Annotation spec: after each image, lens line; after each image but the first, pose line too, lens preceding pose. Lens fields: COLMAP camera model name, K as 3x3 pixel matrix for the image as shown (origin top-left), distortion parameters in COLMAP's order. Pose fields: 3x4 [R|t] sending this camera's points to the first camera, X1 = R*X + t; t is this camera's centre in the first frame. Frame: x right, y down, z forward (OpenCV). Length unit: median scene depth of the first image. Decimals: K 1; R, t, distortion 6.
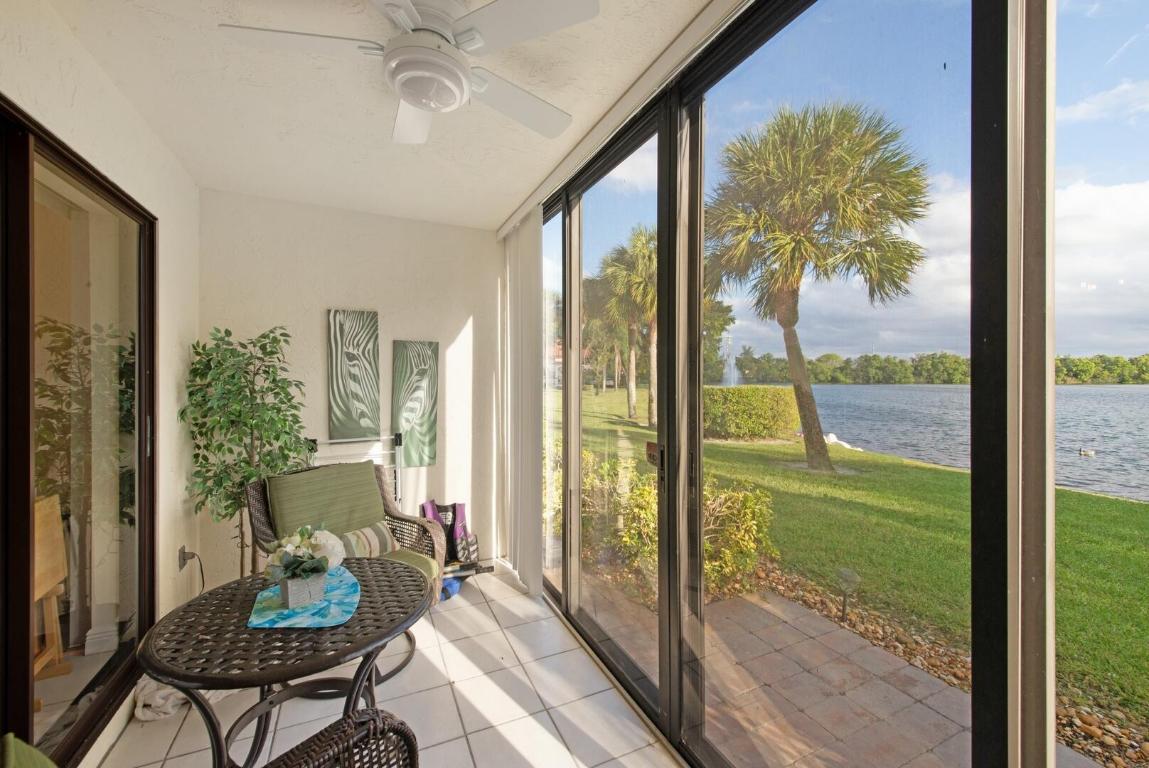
lens RADIAL K [[462.2, 0, 574.5], [0, 462.2, 384.0], [0, 0, 1]] dist [0.019402, -0.017244]
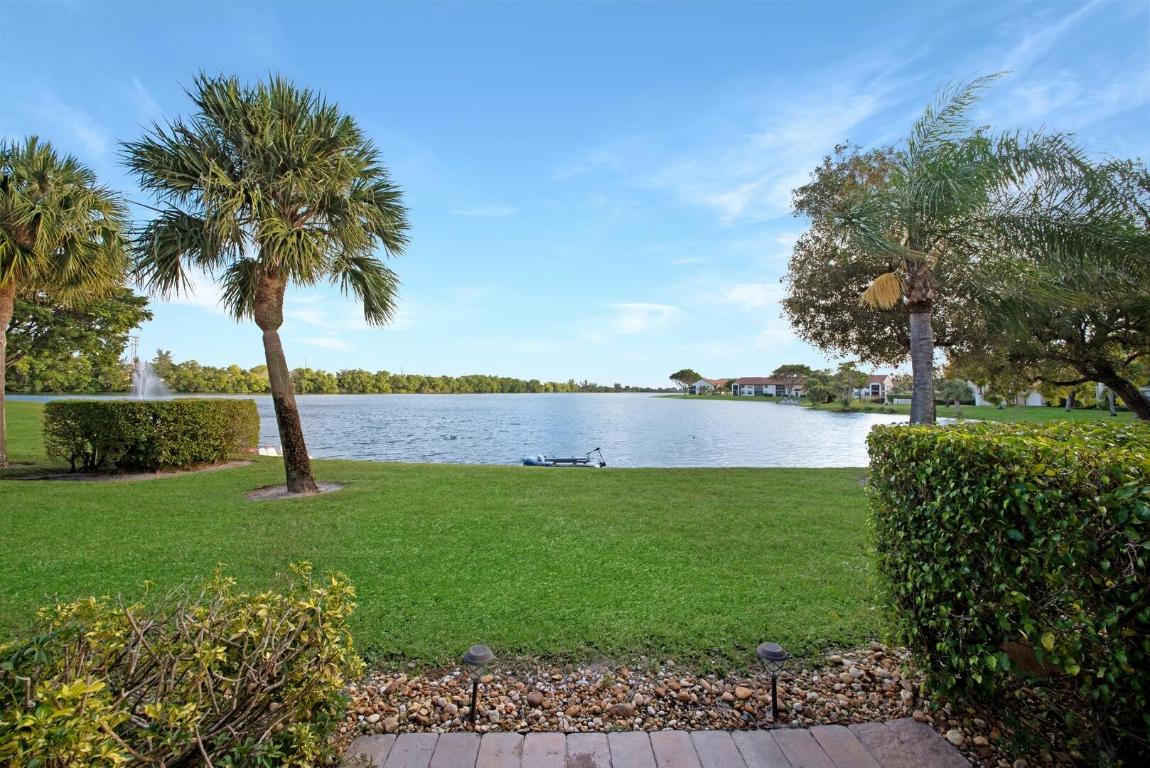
lens RADIAL K [[406.3, 0, 569.6], [0, 406.3, 369.1], [0, 0, 1]] dist [-0.014467, -0.000084]
pose [[0.398874, 0.050411, 0.915619, 0.005106], [0.005614, 0.998335, -0.057411, -0.003610], [-0.916988, 0.028040, 0.397927, 0.142983]]
